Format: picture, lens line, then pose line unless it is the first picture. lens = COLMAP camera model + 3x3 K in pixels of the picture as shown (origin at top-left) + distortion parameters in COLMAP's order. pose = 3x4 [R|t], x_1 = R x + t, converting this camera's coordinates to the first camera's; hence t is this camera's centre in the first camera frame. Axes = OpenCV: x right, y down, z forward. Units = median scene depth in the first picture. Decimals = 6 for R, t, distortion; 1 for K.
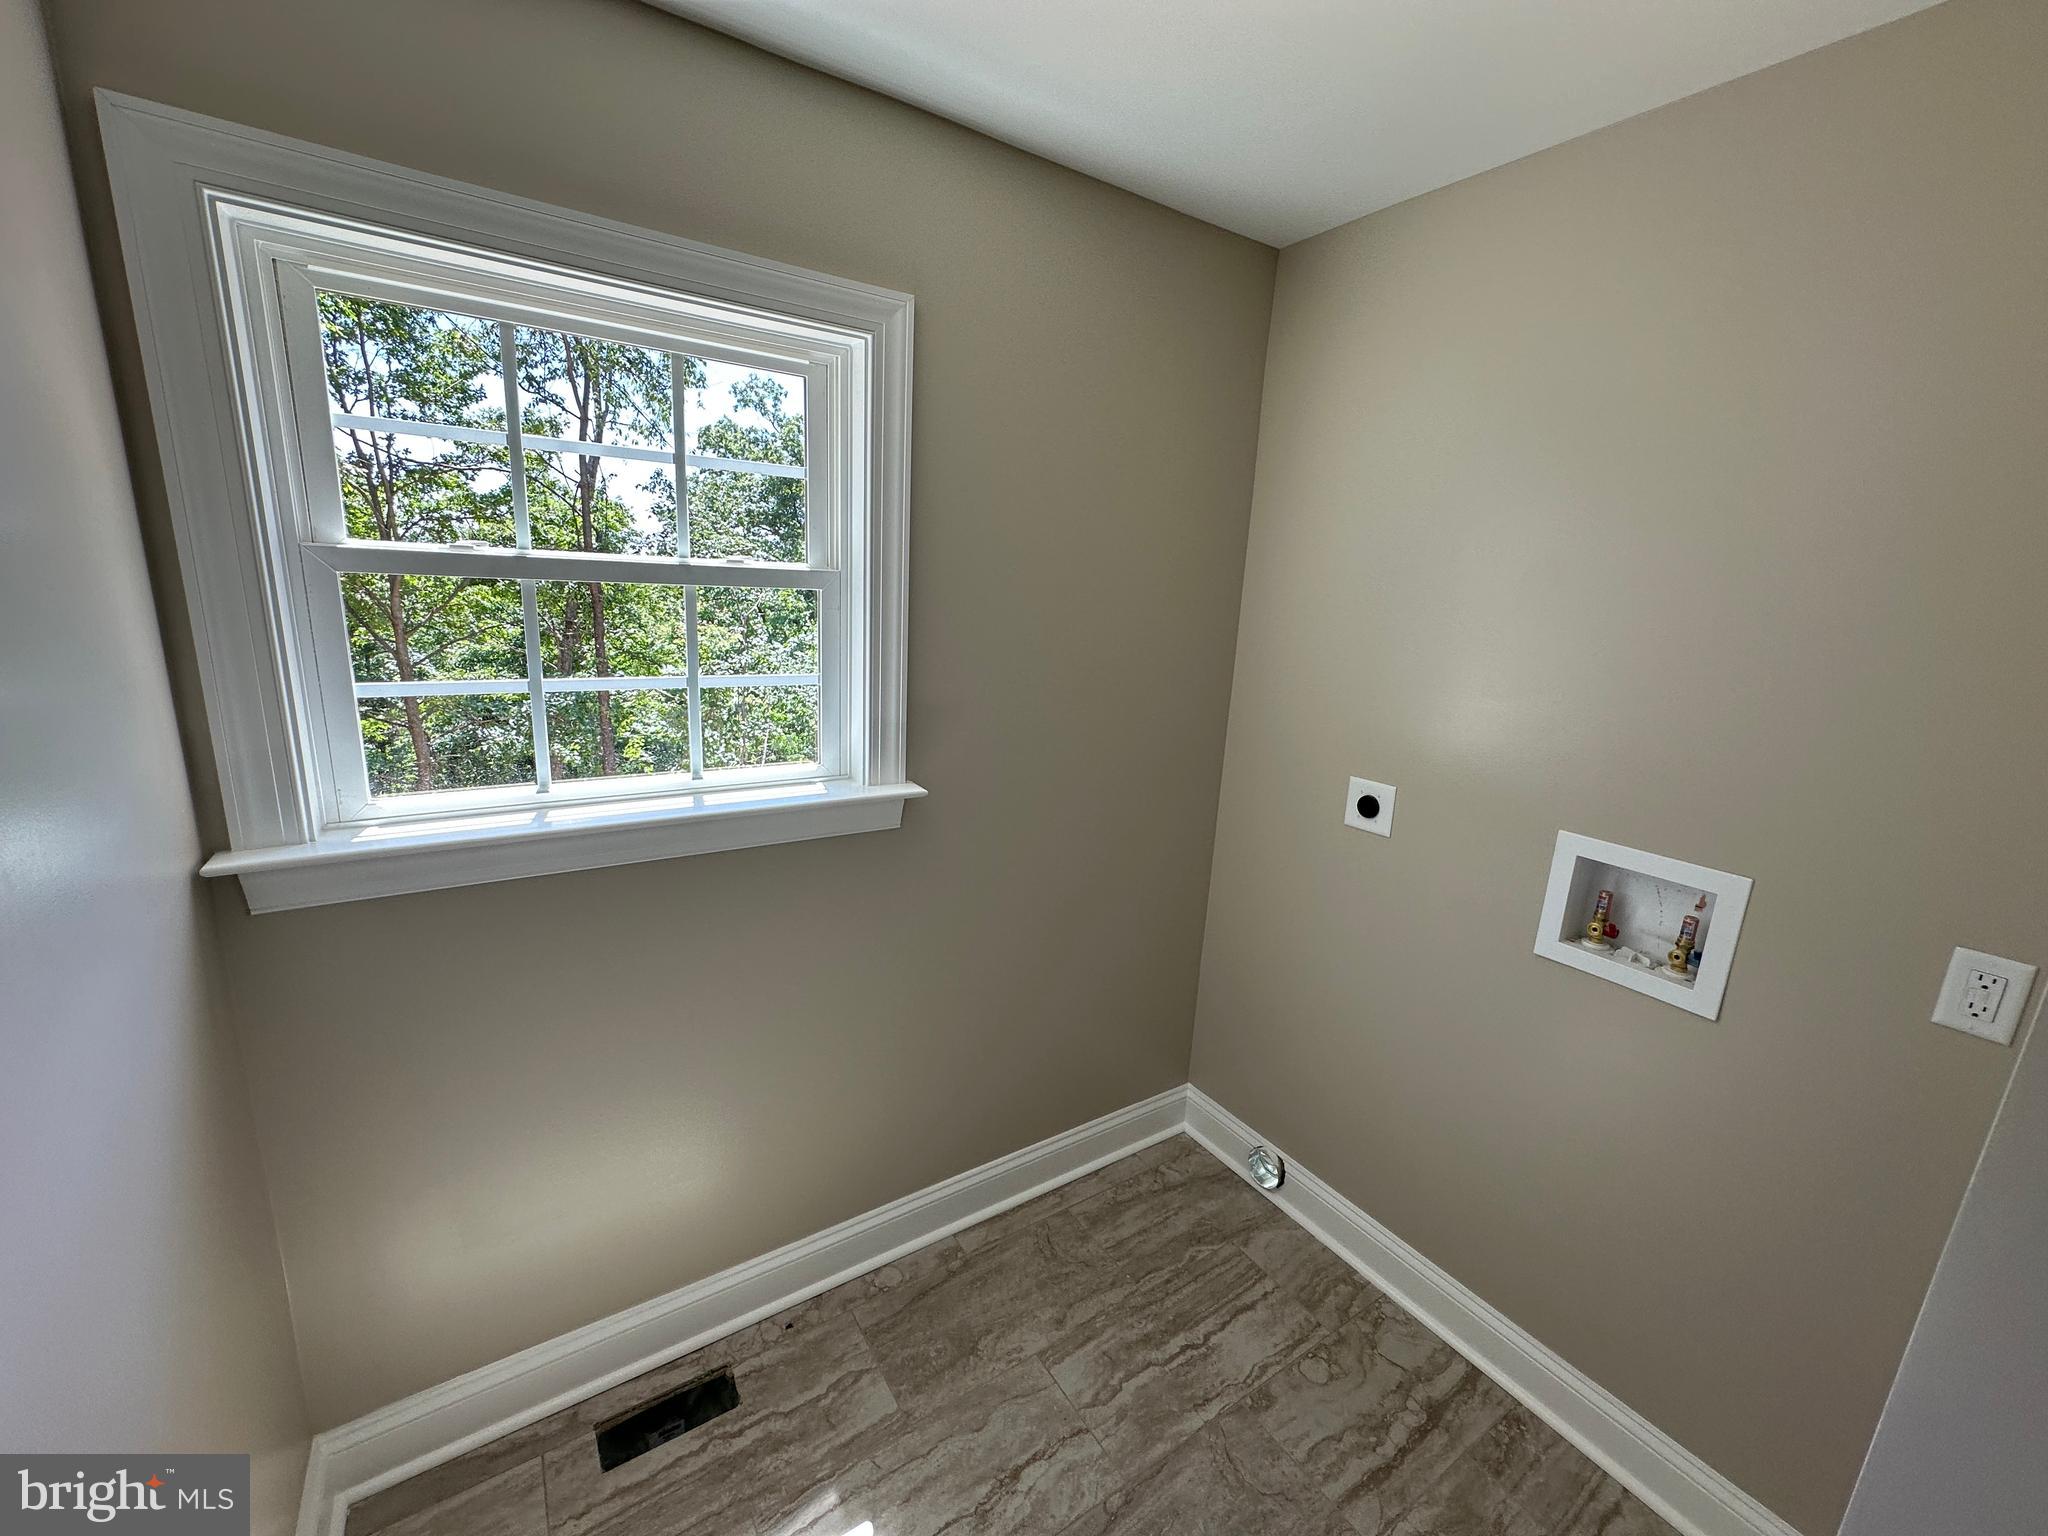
lens RADIAL K [[815.4, 0, 1022.5], [0, 815.4, 769.3], [0, 0, 1]] dist [-0.004956, 0.000353]
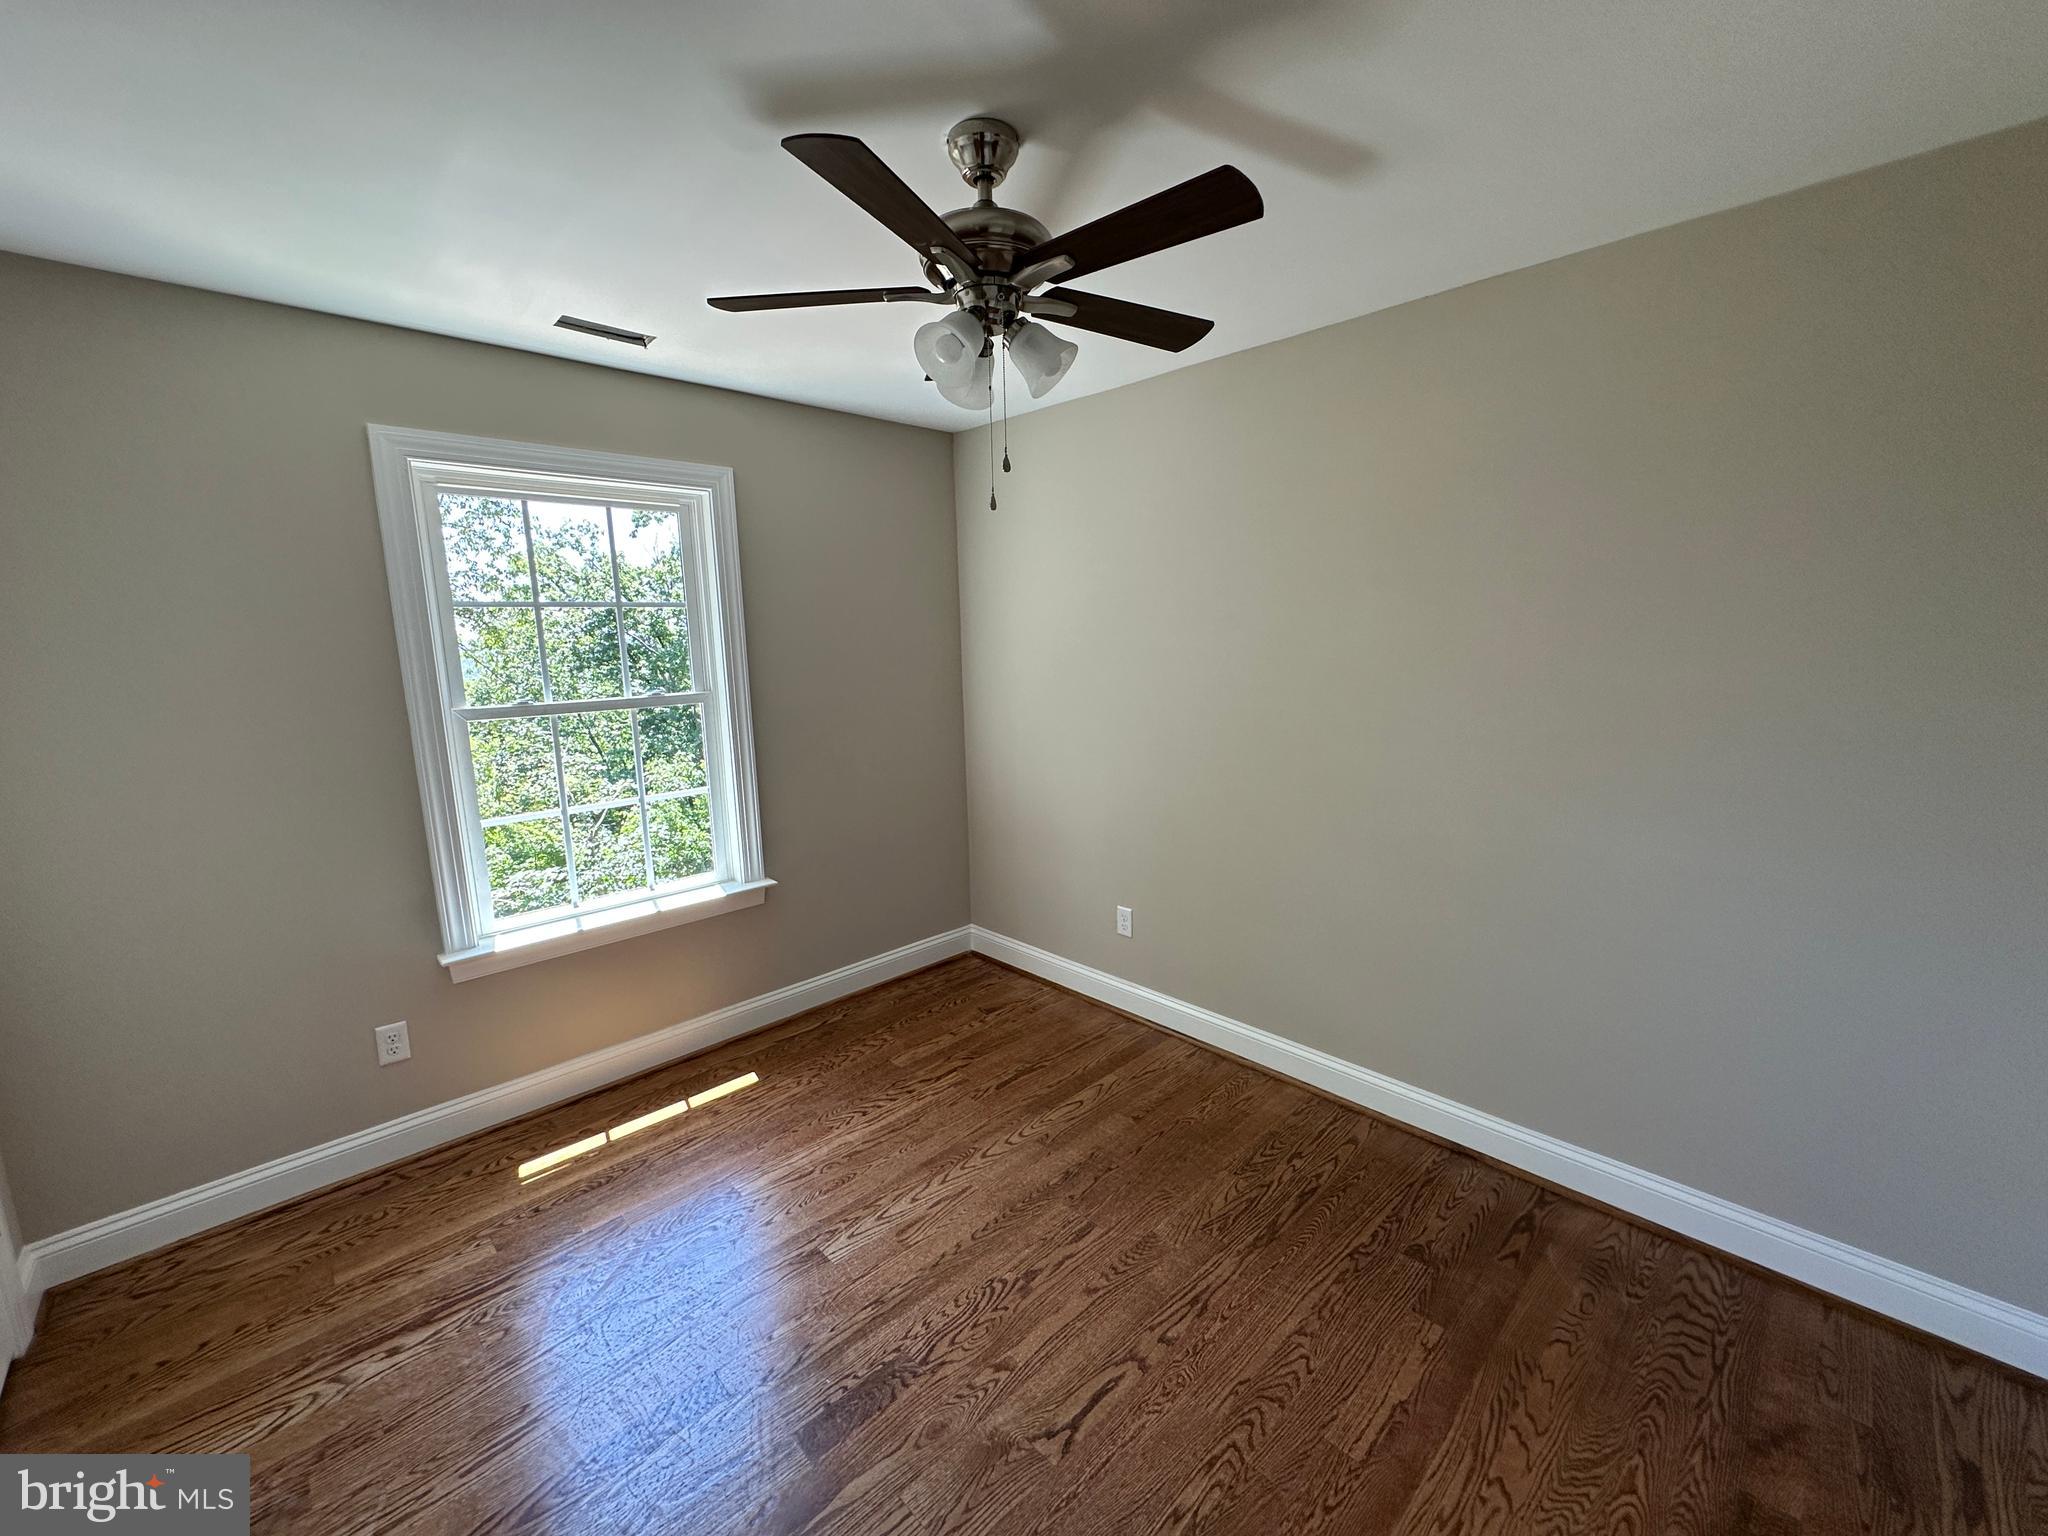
lens RADIAL K [[815.4, 0, 1031.3], [0, 815.4, 769.9], [0, 0, 1]] dist [-0.004956, 0.000353]
pose [[0.974496, -0.118224, 0.190739, 0.138831], [0.135772, 0.987368, -0.081672, 0.003676], [-0.178674, 0.105486, 0.978237, -1.065063]]
